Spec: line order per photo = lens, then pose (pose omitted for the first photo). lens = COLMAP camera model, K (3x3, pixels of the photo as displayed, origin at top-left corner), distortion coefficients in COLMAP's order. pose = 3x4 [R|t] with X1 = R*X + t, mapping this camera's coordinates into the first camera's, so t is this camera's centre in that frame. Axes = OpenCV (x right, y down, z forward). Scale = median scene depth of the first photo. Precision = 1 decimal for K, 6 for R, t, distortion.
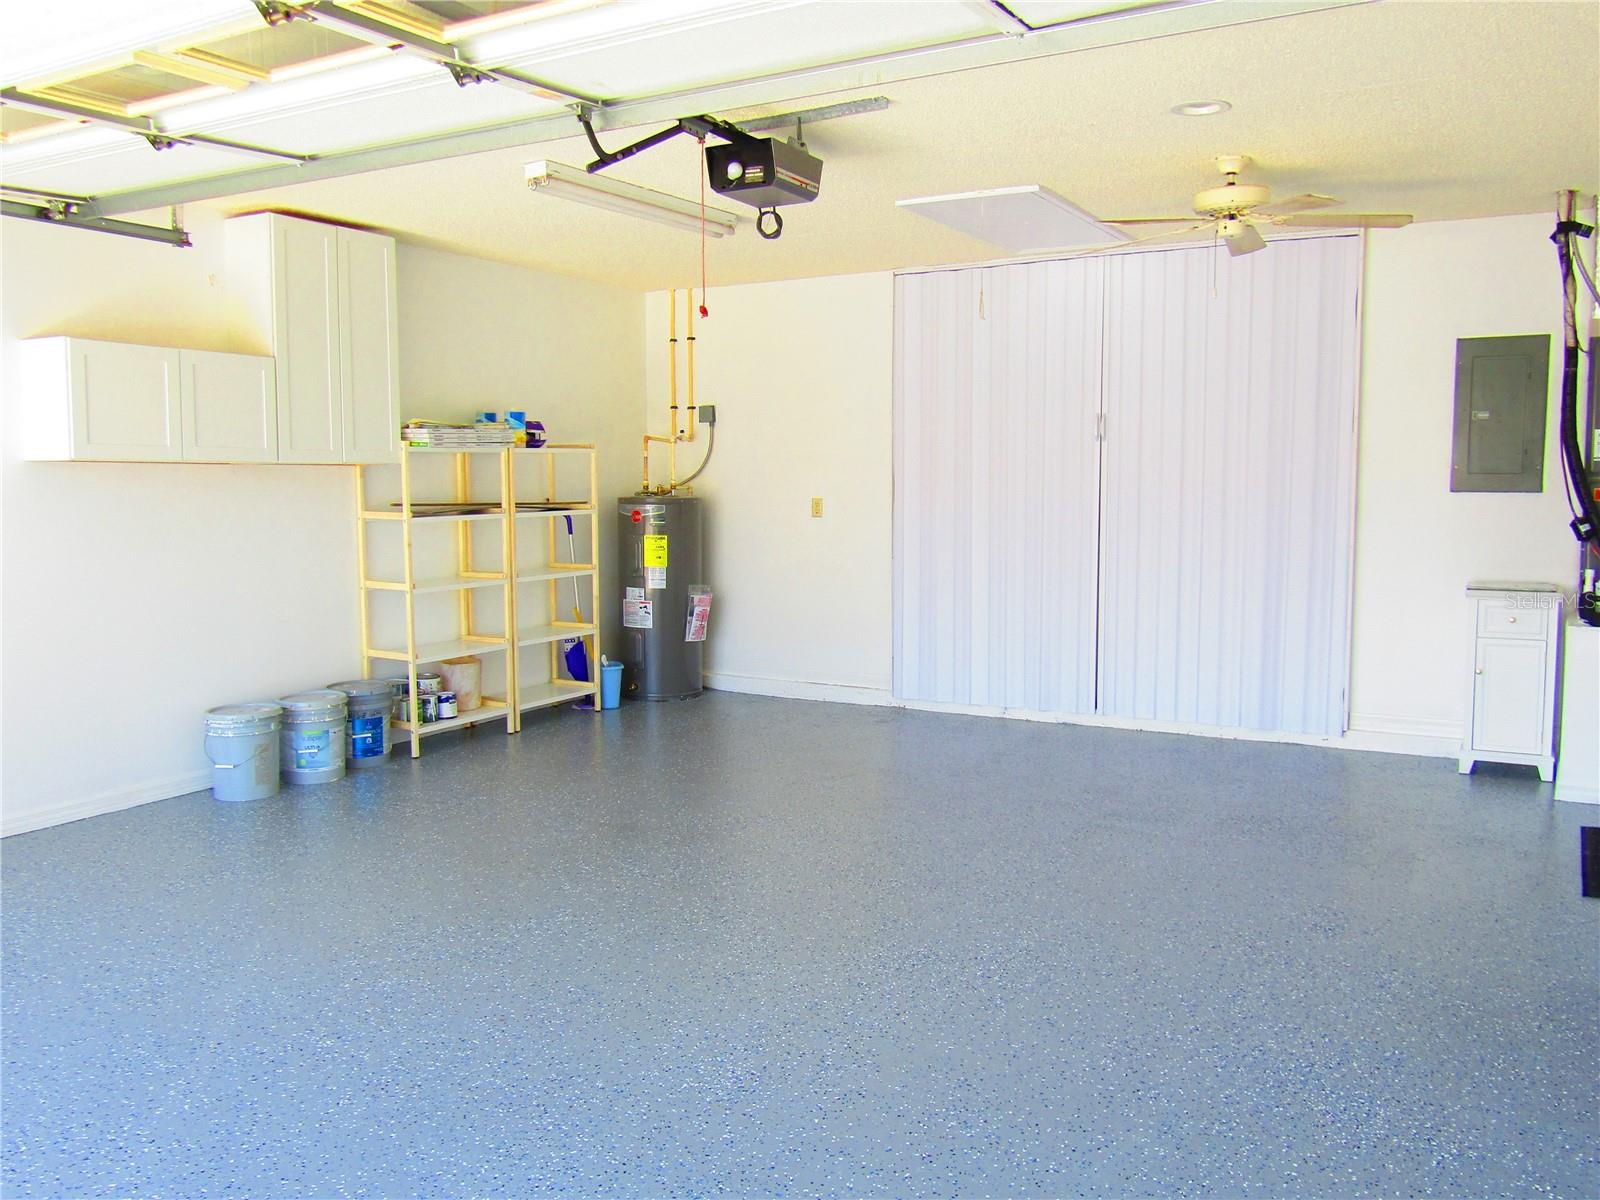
lens RADIAL K [[1300.4, 0, 801.1], [0, 1300.4, 600.5], [0, 0, 1]] dist [-0.012446, -0.004409]
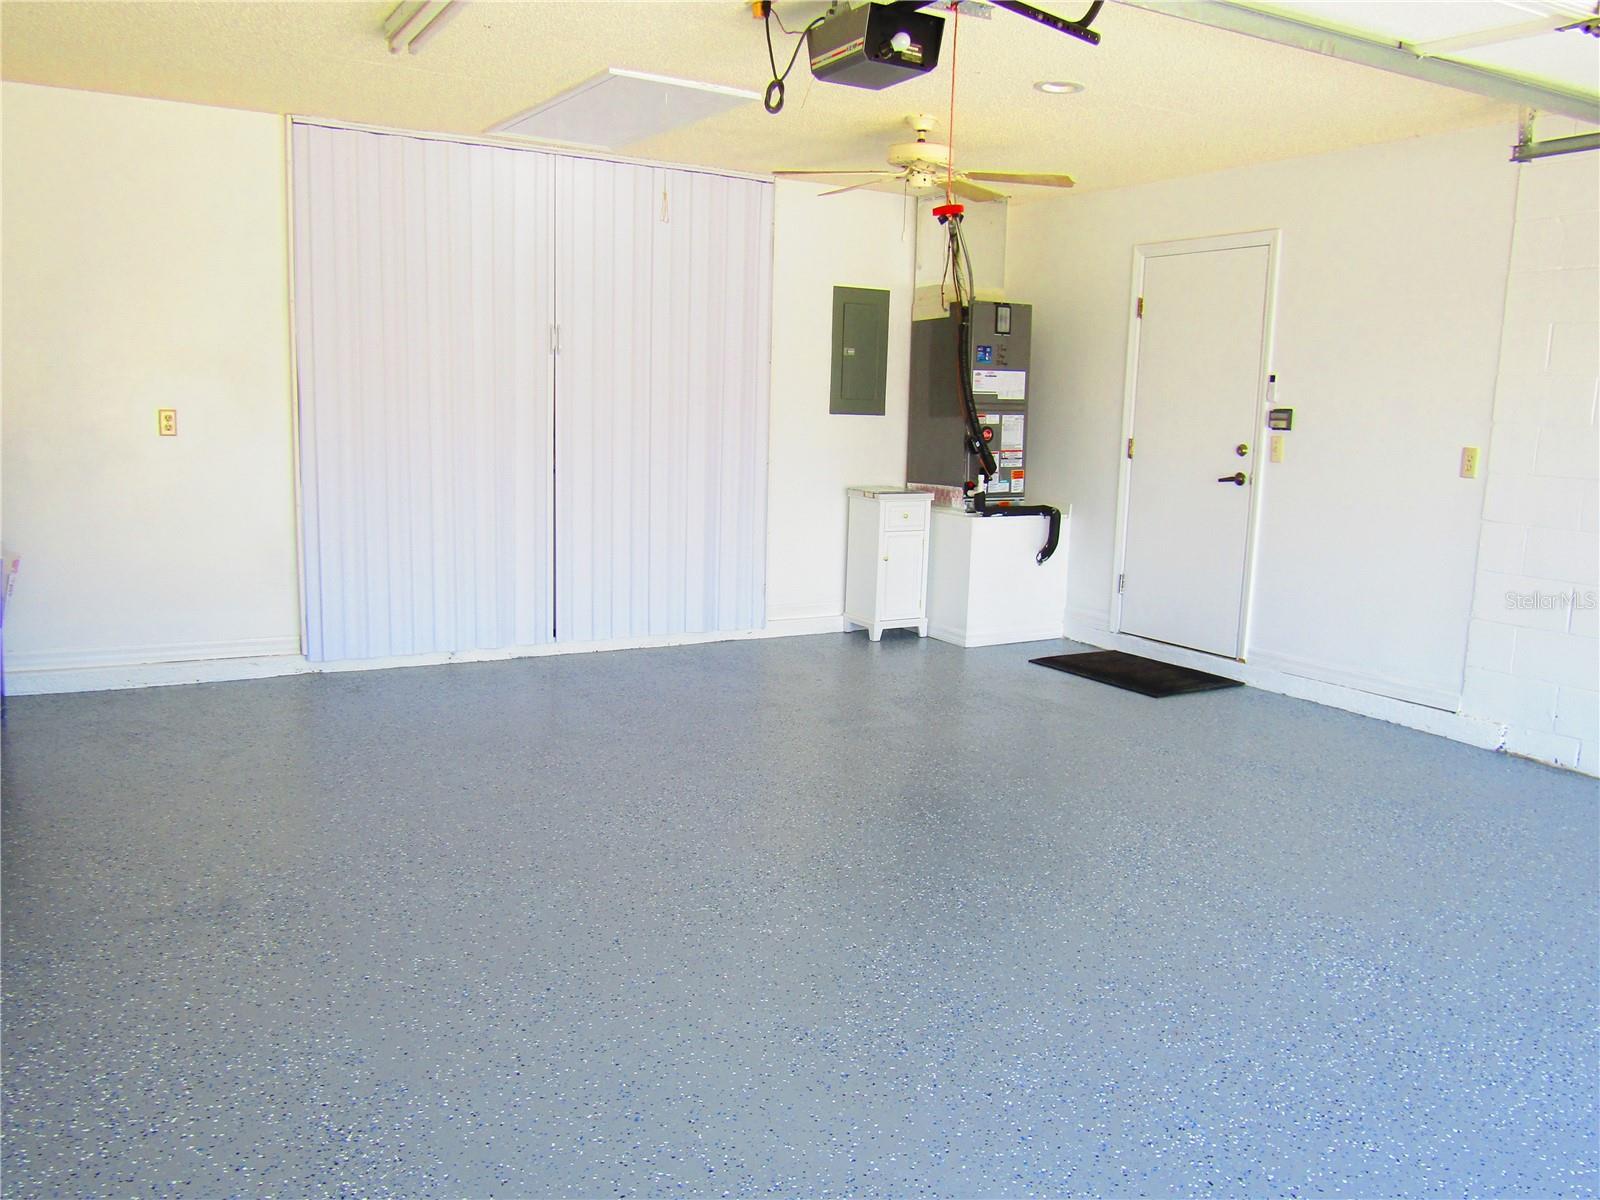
lens RADIAL K [[1300.4, 0, 803.5], [0, 1300.4, 597.2], [0, 0, 1]] dist [-0.012446, -0.004409]
pose [[0.483658, -0.113734, 0.867836, -0.525220], [0.050995, 0.993499, 0.101783, -0.034631], [-0.873770, -0.004973, 0.486313, 0.386274]]
